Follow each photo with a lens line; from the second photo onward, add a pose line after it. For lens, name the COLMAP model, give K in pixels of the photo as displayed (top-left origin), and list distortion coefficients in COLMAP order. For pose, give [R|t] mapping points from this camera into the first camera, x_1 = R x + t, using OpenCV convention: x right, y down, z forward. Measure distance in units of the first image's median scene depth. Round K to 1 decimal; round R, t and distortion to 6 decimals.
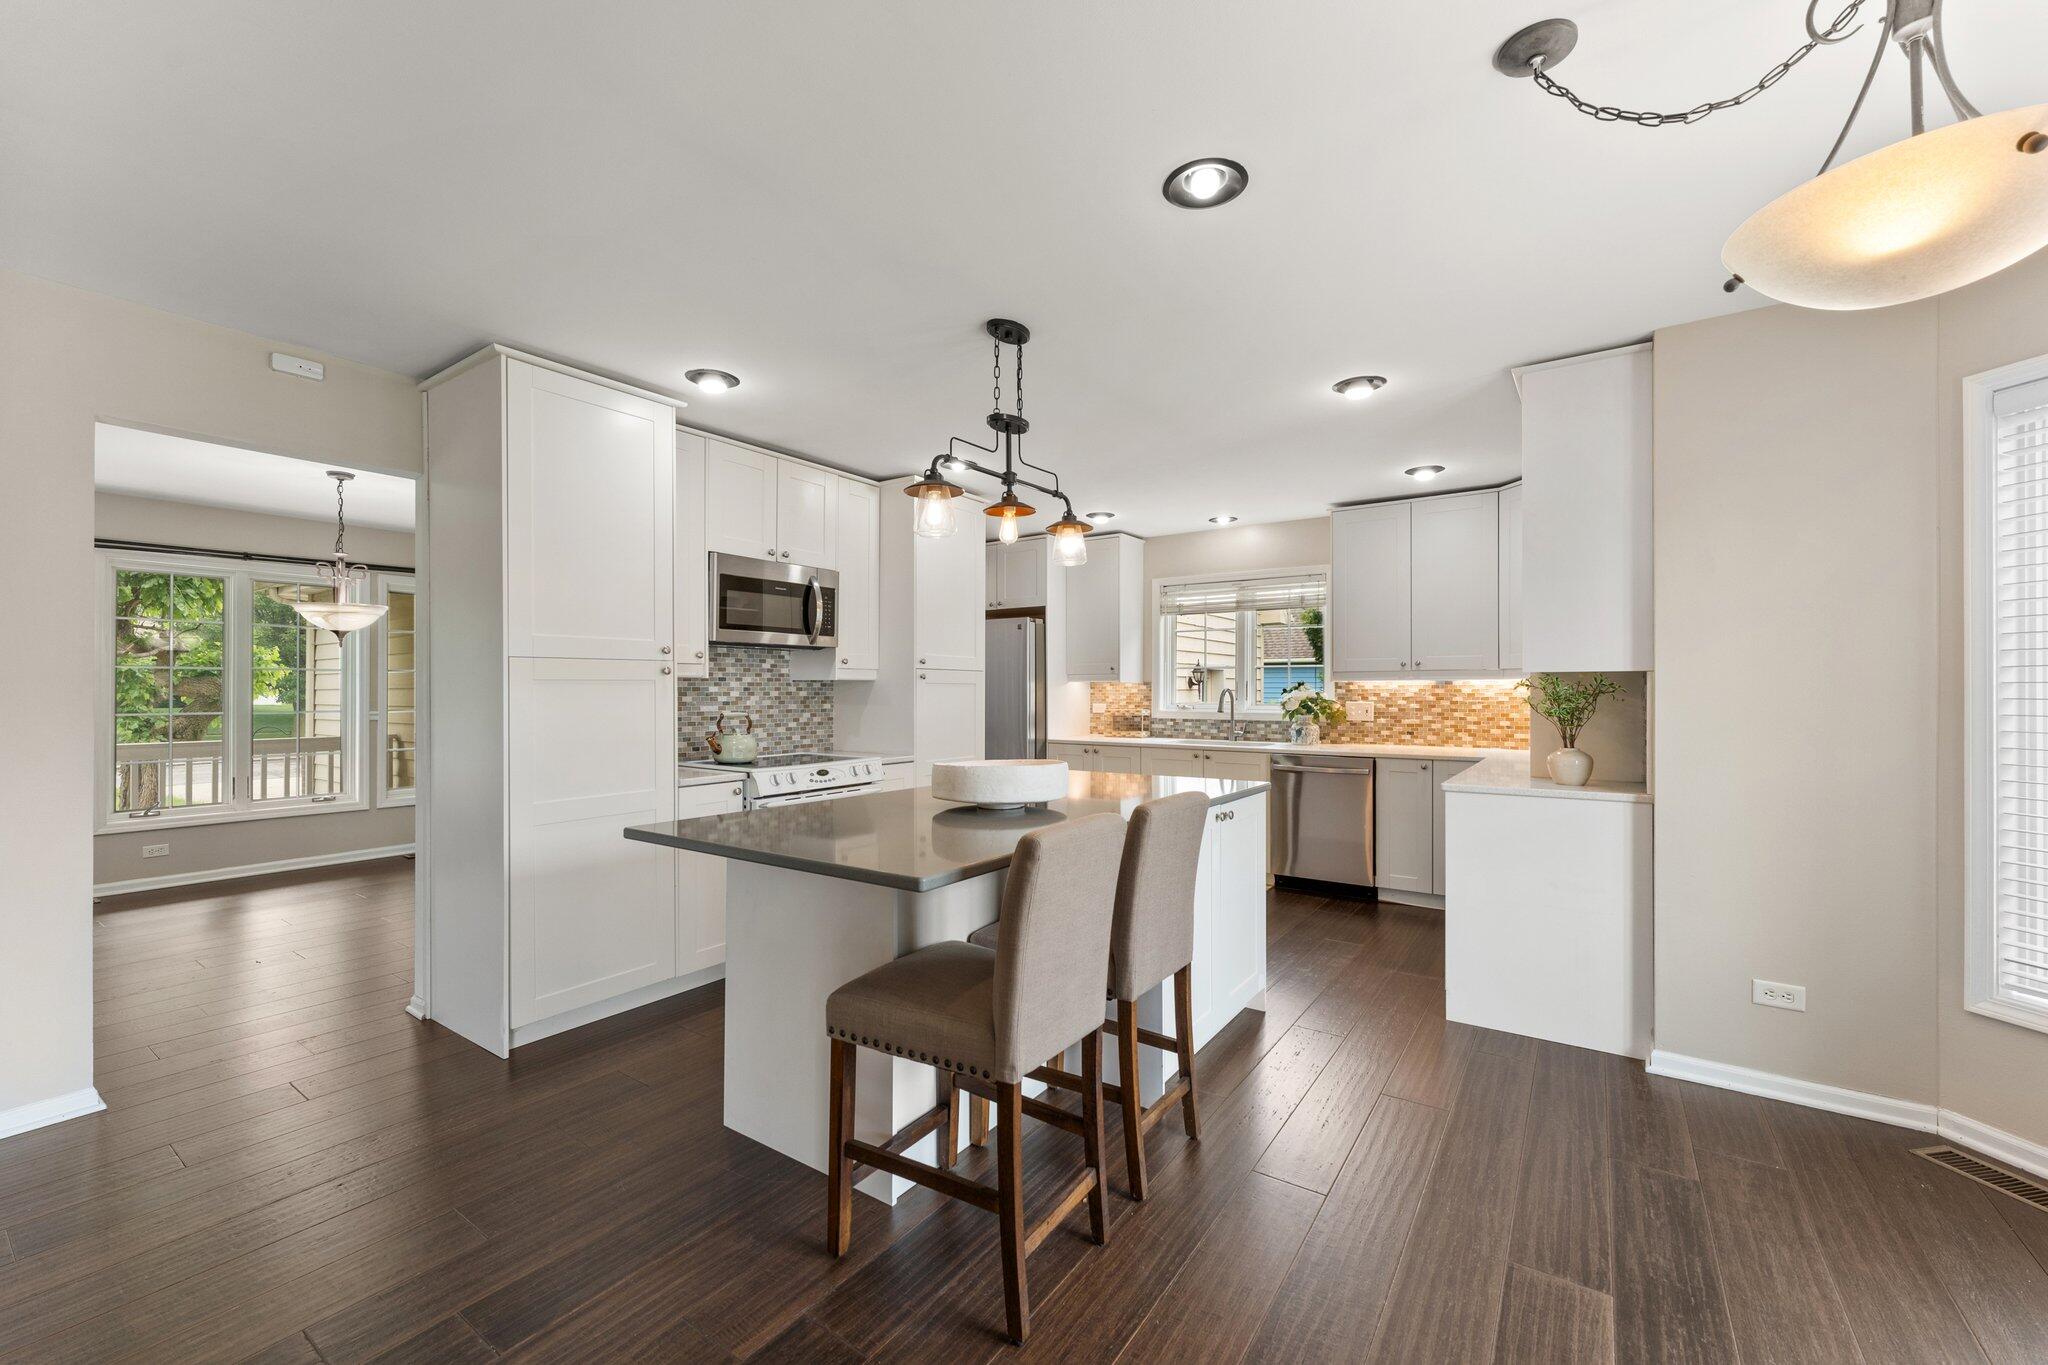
lens RADIAL K [[832.0, 0, 1054.3], [0, 832.0, 685.0], [0, 0, 1]] dist [-0.001088, 0.000673]
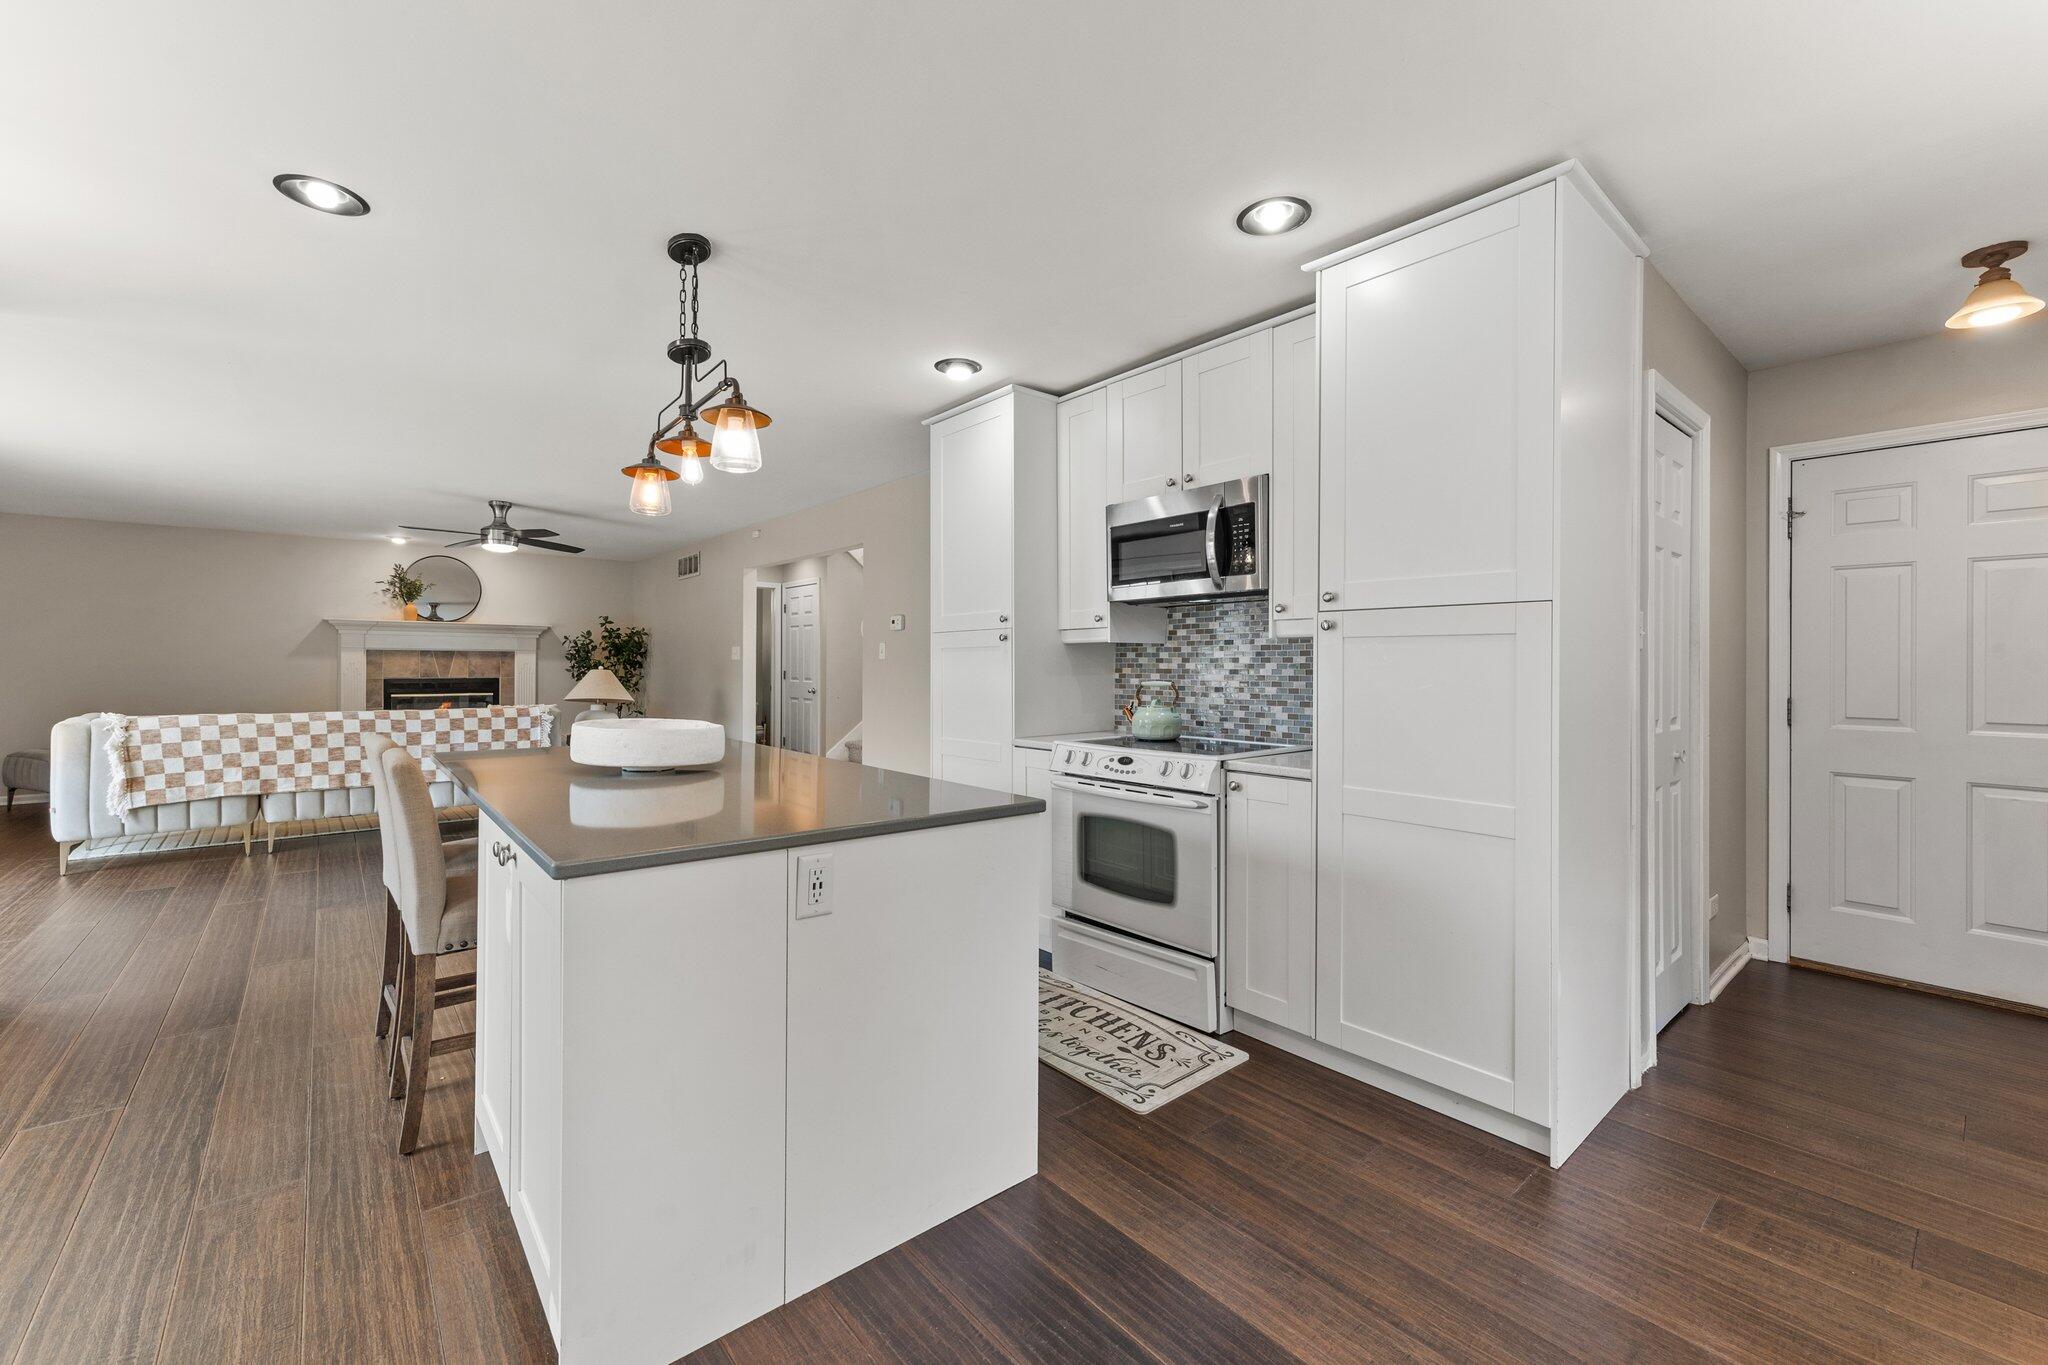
lens RADIAL K [[832.0, 0, 1008.6], [0, 832.0, 674.6], [0, 0, 1]] dist [-0.001088, 0.000673]
pose [[-0.268521, 0.010333, -0.963218, 0.443244], [0.001257, 0.999945, 0.010376, 0.015944], [0.963273, 0.001576, -0.268519, 0.990177]]
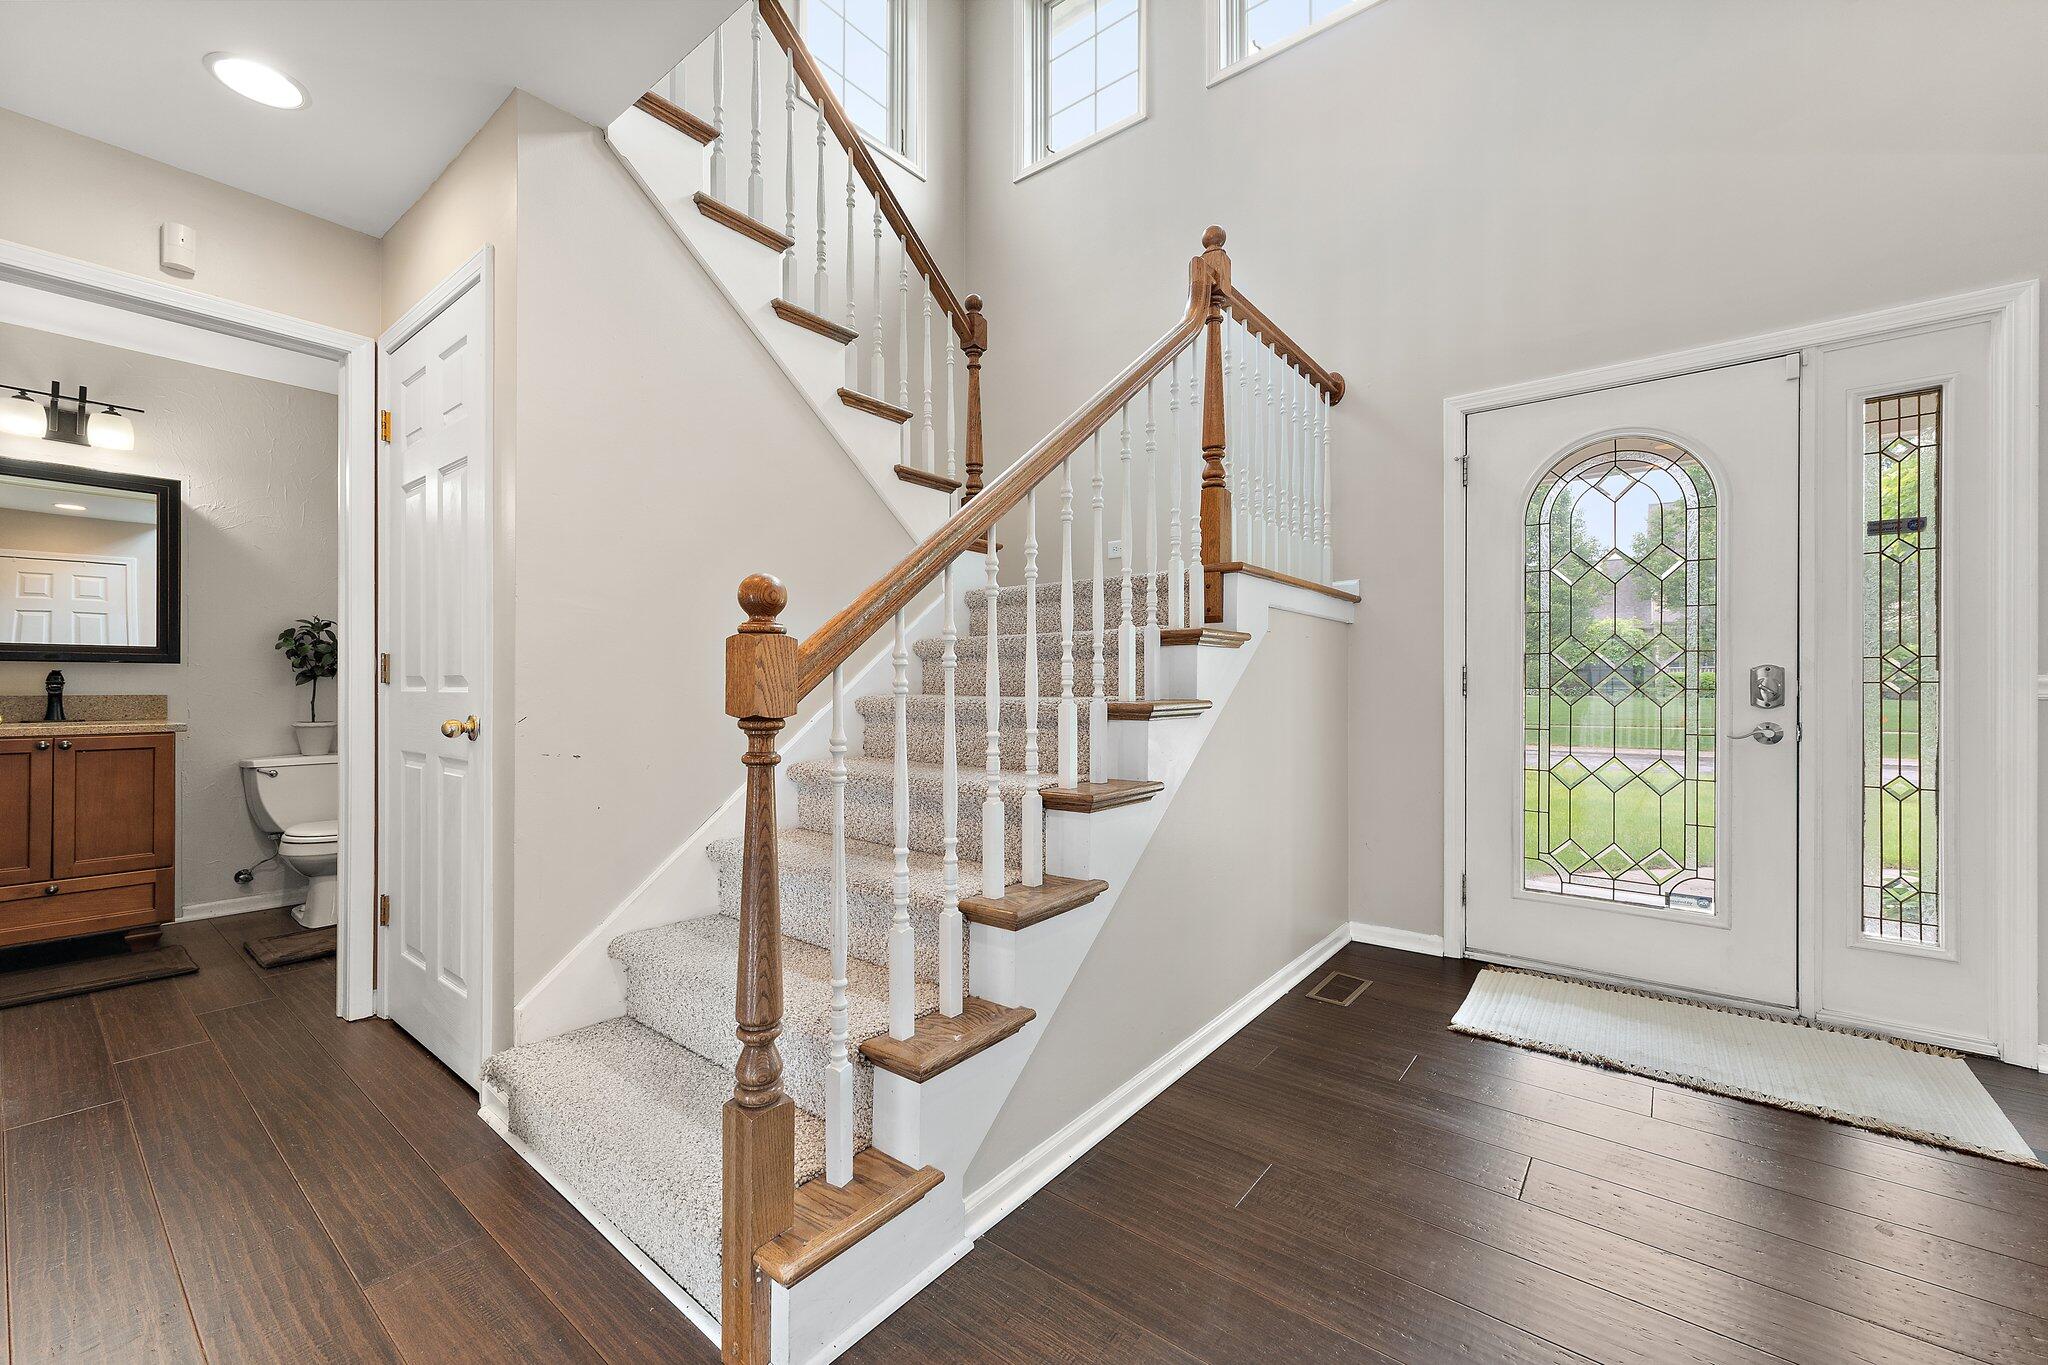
lens RADIAL K [[832.0, 0, 1014.3], [0, 832.0, 680.9], [0, 0, 1]] dist [-0.001088, 0.000673]
pose [[-0.071624, -0.003192, -0.997427, -0.917376], [0.001631, 0.999993, -0.003317, 0.051075], [0.997430, -0.001864, -0.071618, 0.342563]]
